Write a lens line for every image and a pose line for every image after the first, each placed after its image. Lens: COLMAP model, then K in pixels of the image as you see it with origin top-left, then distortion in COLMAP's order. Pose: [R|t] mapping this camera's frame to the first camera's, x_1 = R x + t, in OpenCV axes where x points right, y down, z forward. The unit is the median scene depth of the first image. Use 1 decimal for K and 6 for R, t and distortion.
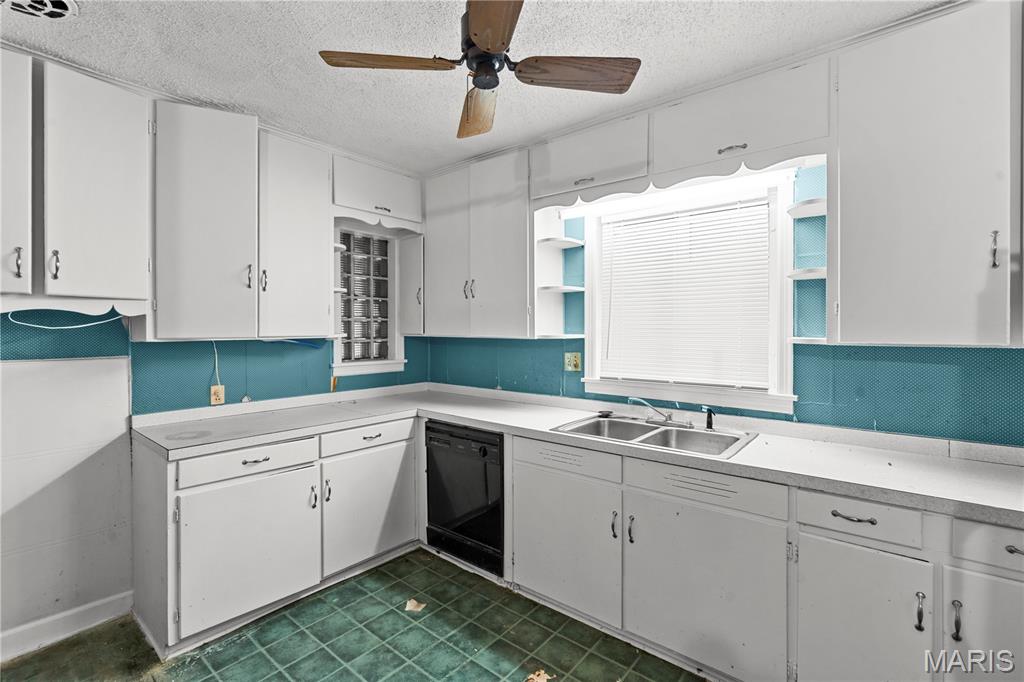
lens RADIAL K [[467.4, 0, 507.1], [0, 467.4, 333.1], [0, 0, 1]] dist [0.000329, 0.000688]
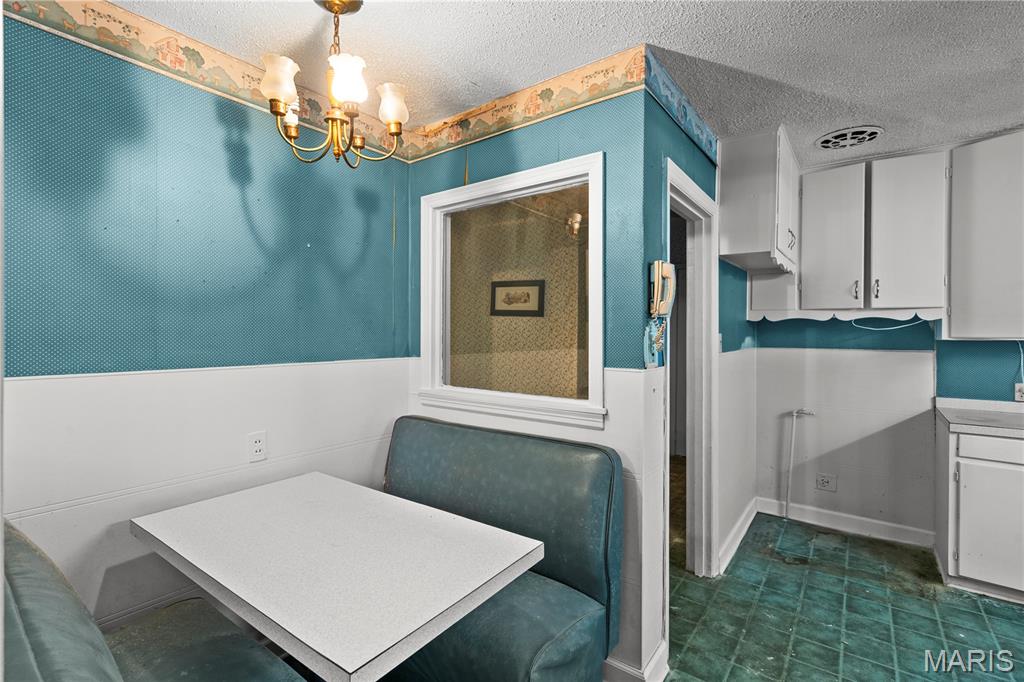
lens RADIAL K [[467.4, 0, 510.4], [0, 467.4, 333.7], [0, 0, 1]] dist [0.000329, 0.000688]
pose [[0.055882, 0.007285, -0.998411, 0.477593], [-0.007750, 0.999946, 0.006862, 0.002148], [0.998407, 0.007354, 0.055935, -0.278465]]
